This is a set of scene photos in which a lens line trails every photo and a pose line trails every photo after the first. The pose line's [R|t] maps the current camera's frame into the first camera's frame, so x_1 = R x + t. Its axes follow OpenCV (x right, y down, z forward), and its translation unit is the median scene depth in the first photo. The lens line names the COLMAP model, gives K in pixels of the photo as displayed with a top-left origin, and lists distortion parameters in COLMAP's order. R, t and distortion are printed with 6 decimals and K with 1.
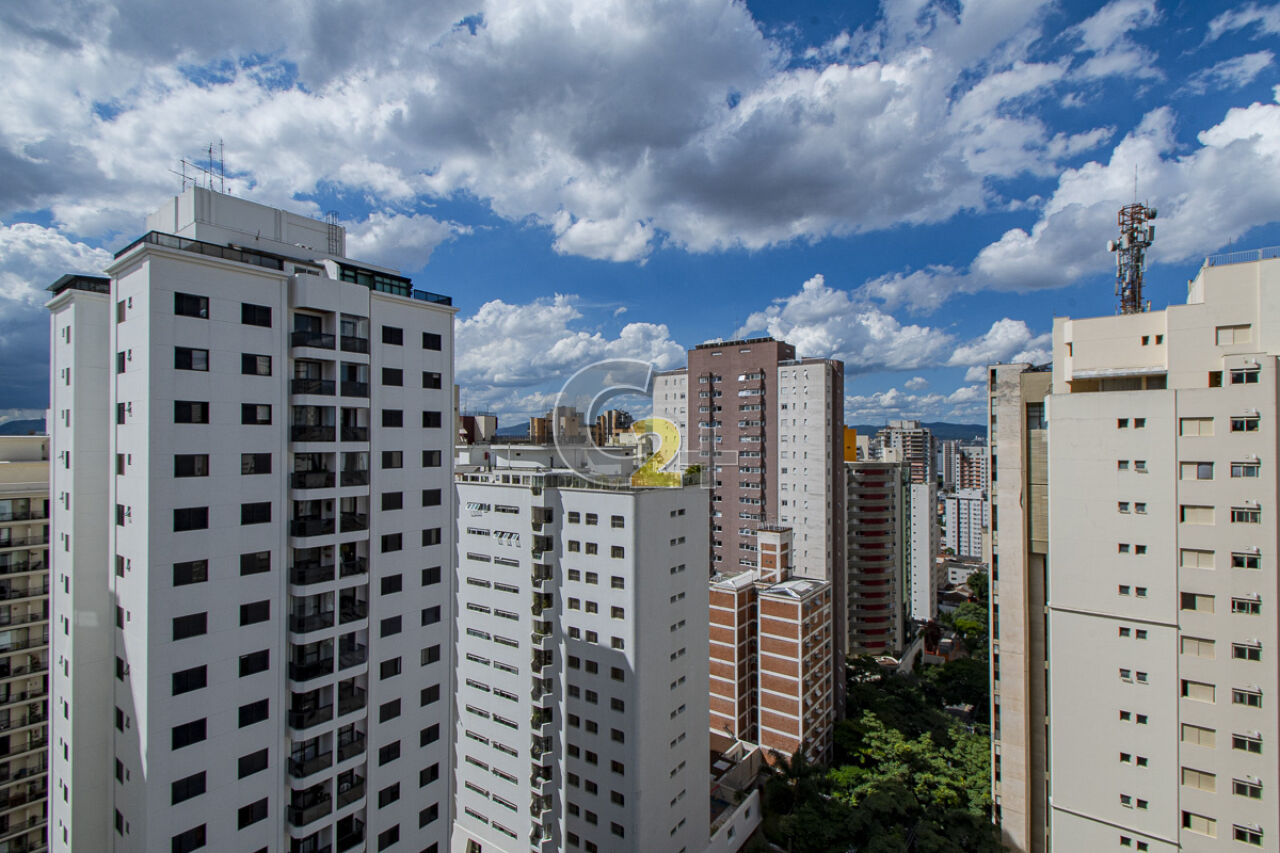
lens RADIAL K [[576.2, 0, 647.0], [0, 576.2, 432.9], [0, 0, 1]] dist [0.036120, -0.003538]
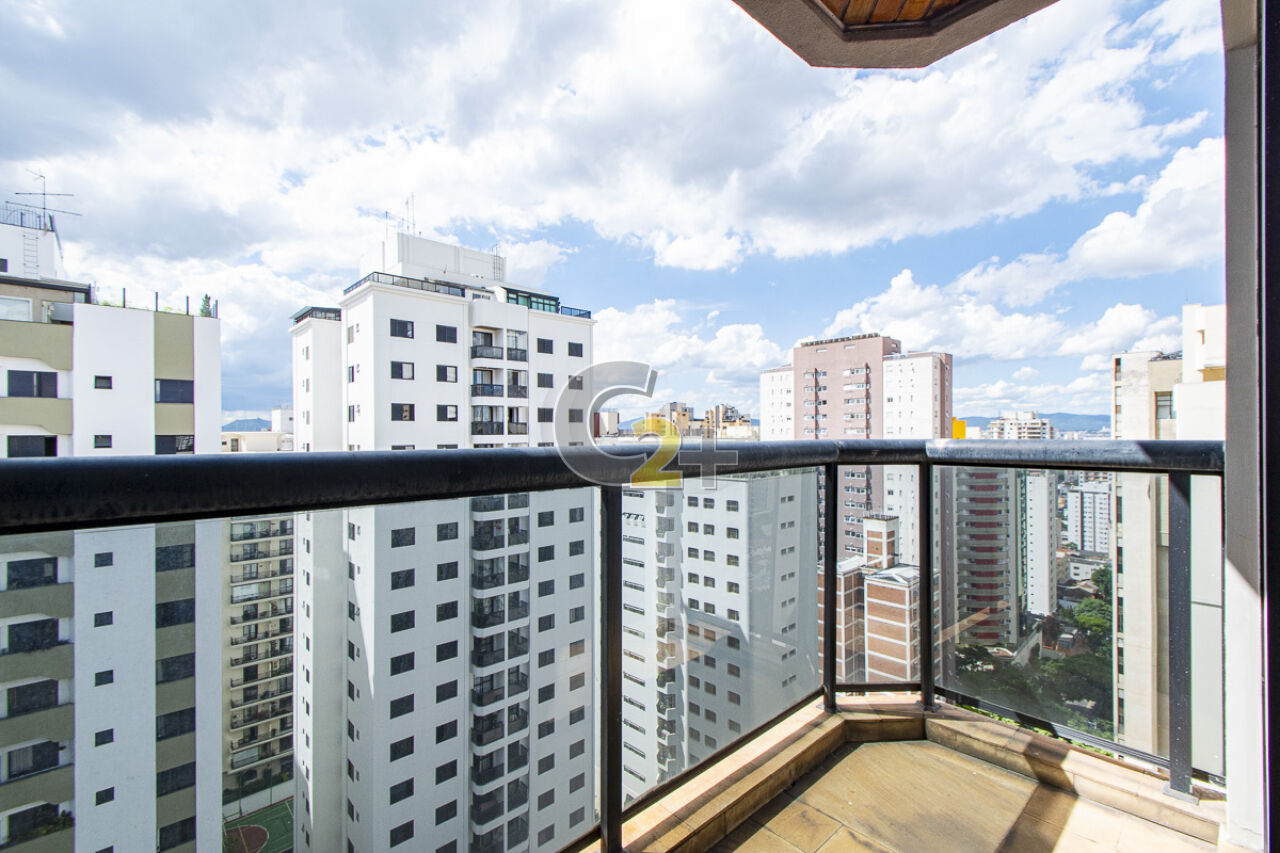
lens RADIAL K [[576.2, 0, 652.6], [0, 576.2, 431.8], [0, 0, 1]] dist [0.036120, -0.003538]
pose [[0.988404, -0.006311, -0.151718, -0.032544], [0.007630, 0.999938, 0.008109, 0.000951], [0.151658, -0.009173, 0.988391, -0.117555]]
